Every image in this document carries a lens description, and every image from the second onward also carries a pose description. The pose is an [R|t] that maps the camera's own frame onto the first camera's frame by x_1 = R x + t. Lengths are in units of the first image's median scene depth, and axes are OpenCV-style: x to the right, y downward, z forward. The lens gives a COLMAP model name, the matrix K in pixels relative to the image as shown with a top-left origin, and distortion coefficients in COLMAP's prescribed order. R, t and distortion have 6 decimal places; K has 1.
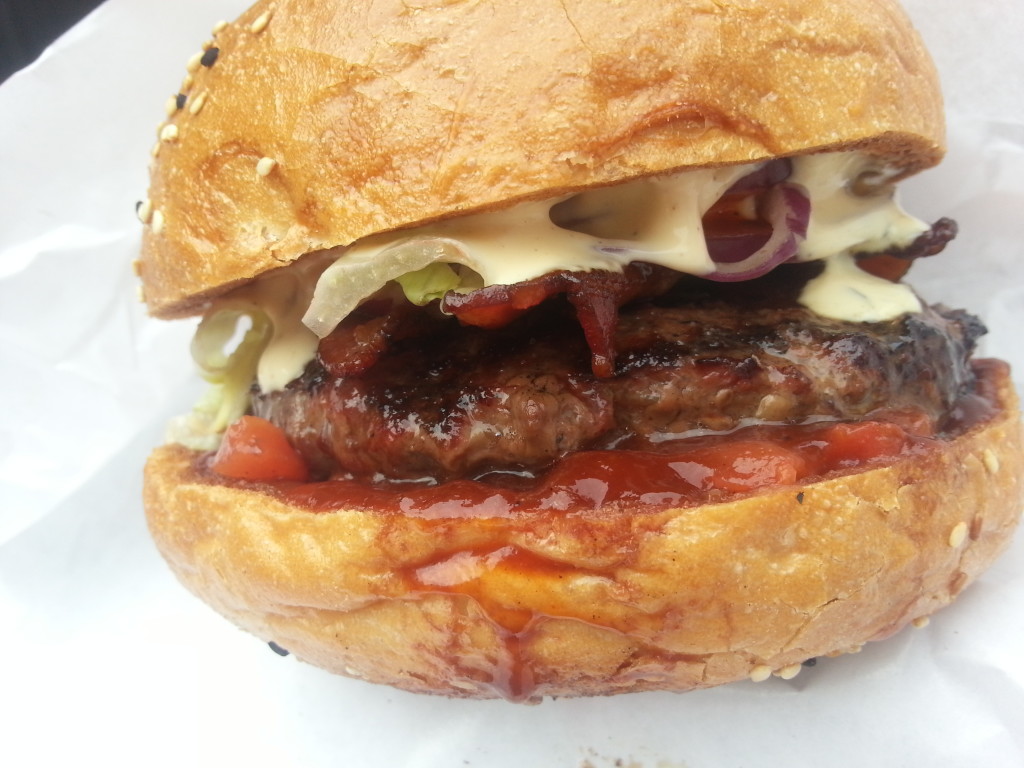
lens RADIAL K [[885.5, 0, 512.0], [0, 885.5, 384.0], [0, 0, 1]] dist [0.036333, -0.002432]
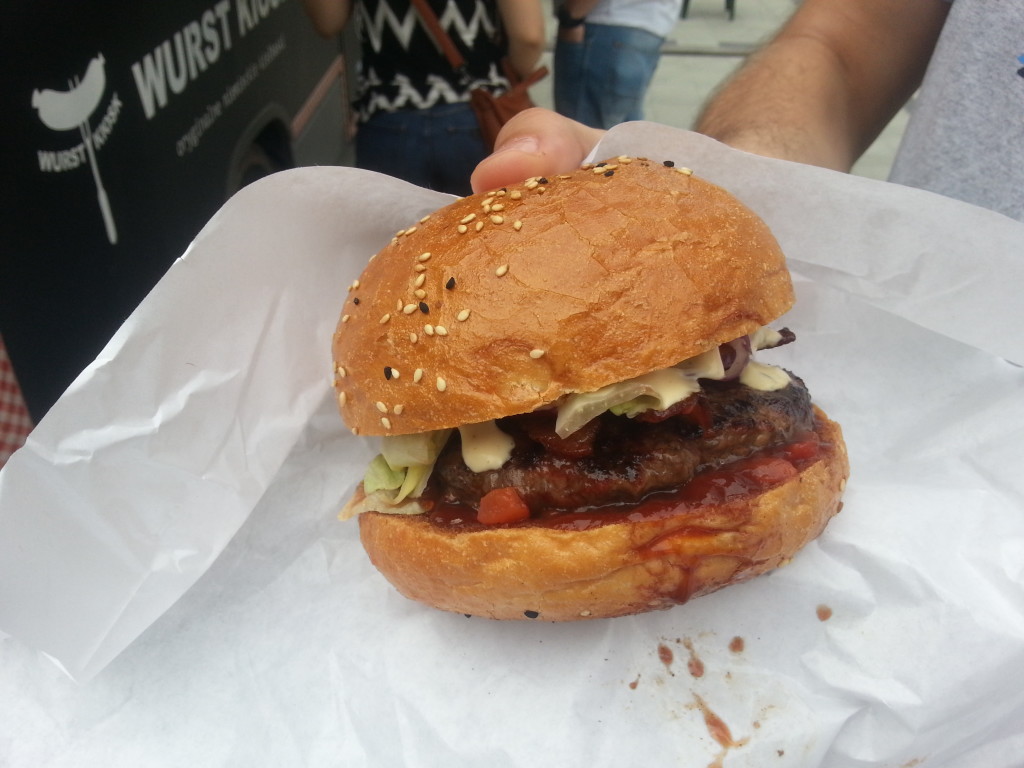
lens RADIAL K [[885.5, 0, 512.0], [0, 885.5, 384.0], [0, 0, 1]] dist [0.036333, -0.002432]
pose [[0.906669, -0.123235, 0.403440, -1.162866], [0.124440, 0.991952, 0.023342, -0.246639], [-0.403070, 0.029040, 0.914708, -0.742065]]
